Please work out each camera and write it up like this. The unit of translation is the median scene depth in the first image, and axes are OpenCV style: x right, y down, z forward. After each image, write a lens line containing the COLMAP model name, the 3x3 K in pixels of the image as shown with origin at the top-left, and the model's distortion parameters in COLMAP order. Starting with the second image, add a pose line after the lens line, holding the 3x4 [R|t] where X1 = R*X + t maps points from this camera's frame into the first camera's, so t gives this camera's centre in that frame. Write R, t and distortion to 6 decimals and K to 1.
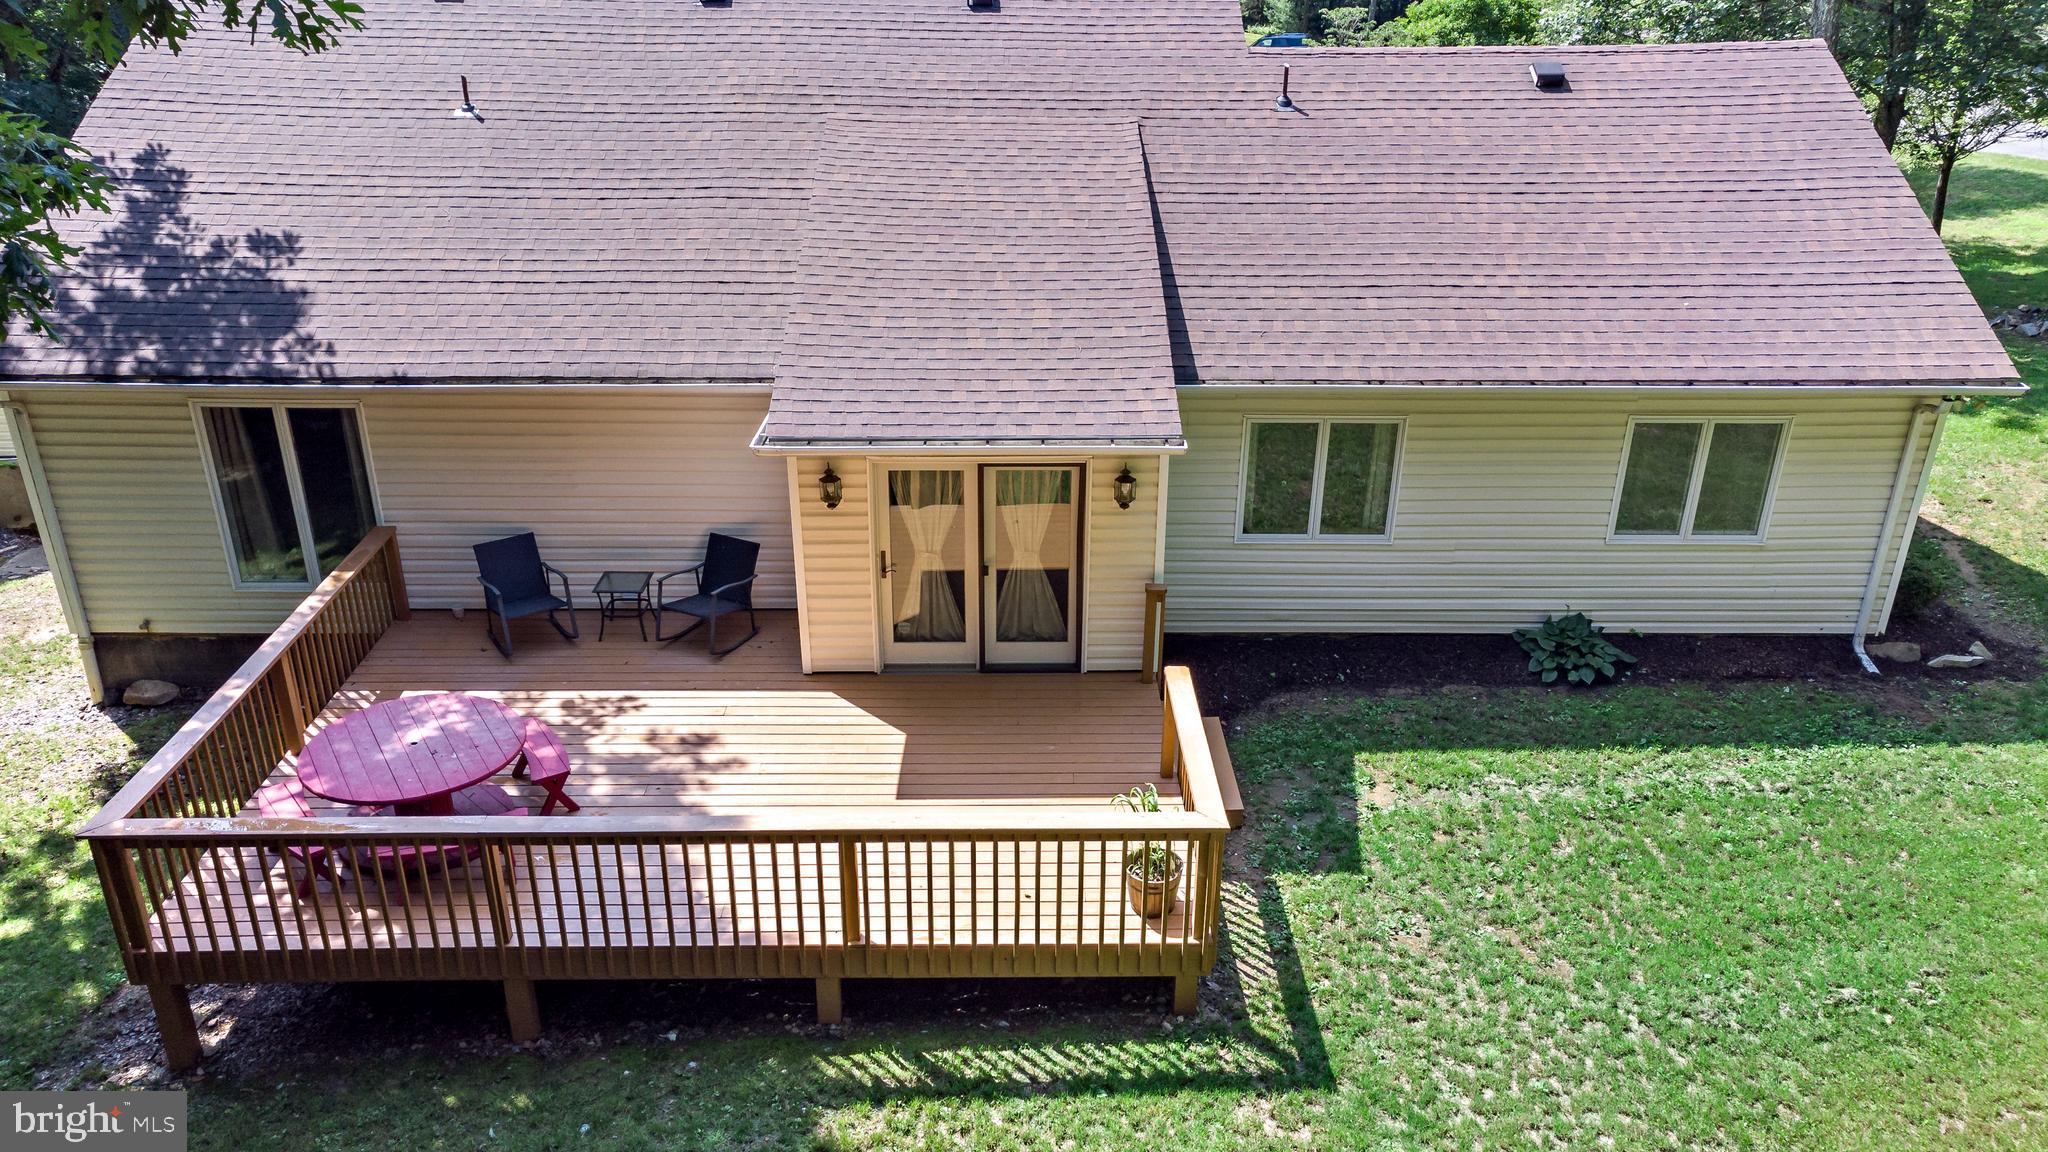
lens RADIAL K [[1512.7, 0, 1024.0], [0, 1512.7, 576.0], [0, 0, 1]] dist [0.033648, 0.052575]
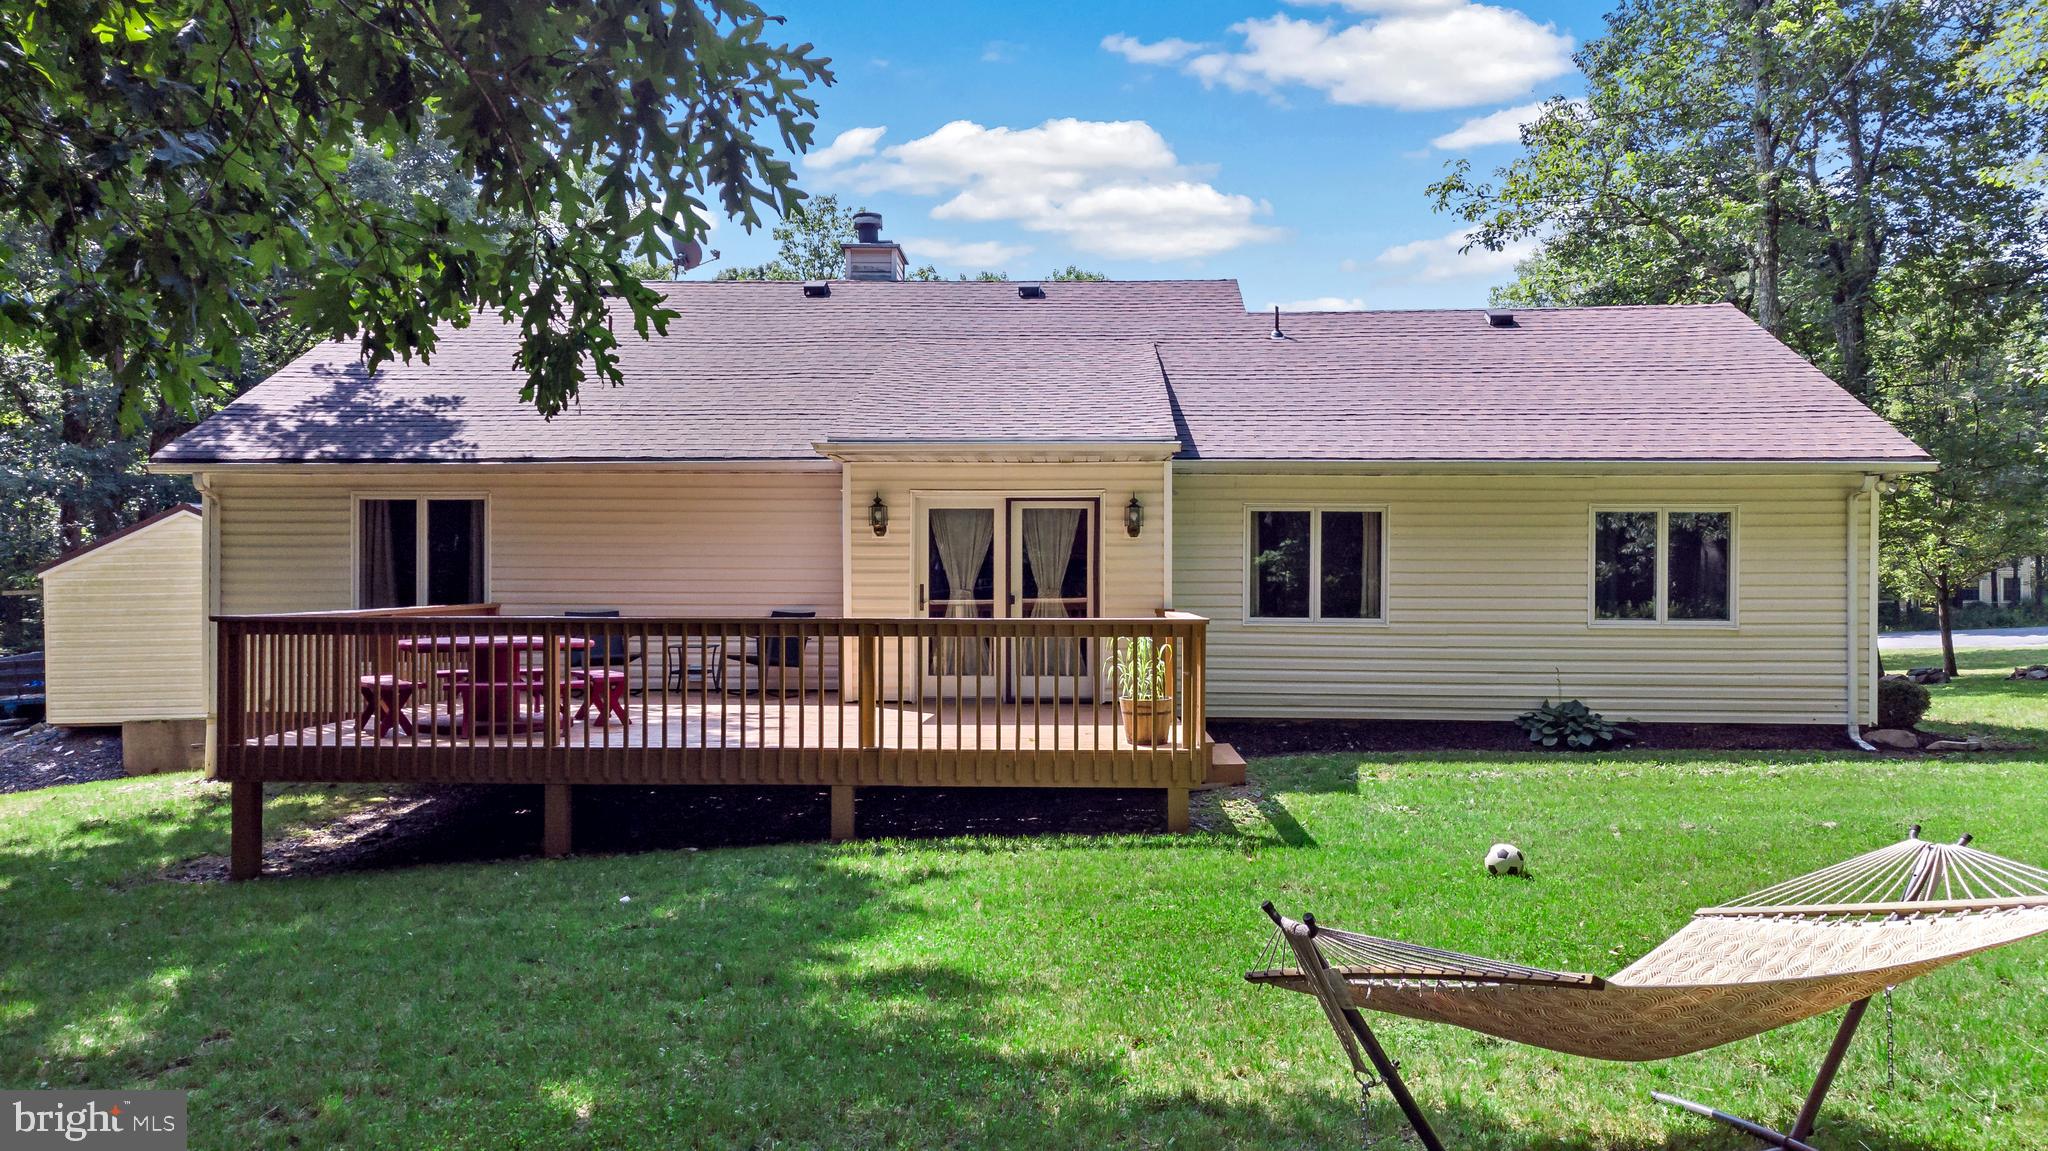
lens RADIAL K [[1515.3, 0, 1020.3], [0, 1515.3, 610.8], [0, 0, 1]] dist [0.052102, 0.002100]
pose [[0.998198, -0.000736, -0.060001, 0.045389], [-0.024528, 0.907566, -0.419192, 0.446676], [0.054763, 0.419909, 0.905913, -0.011488]]
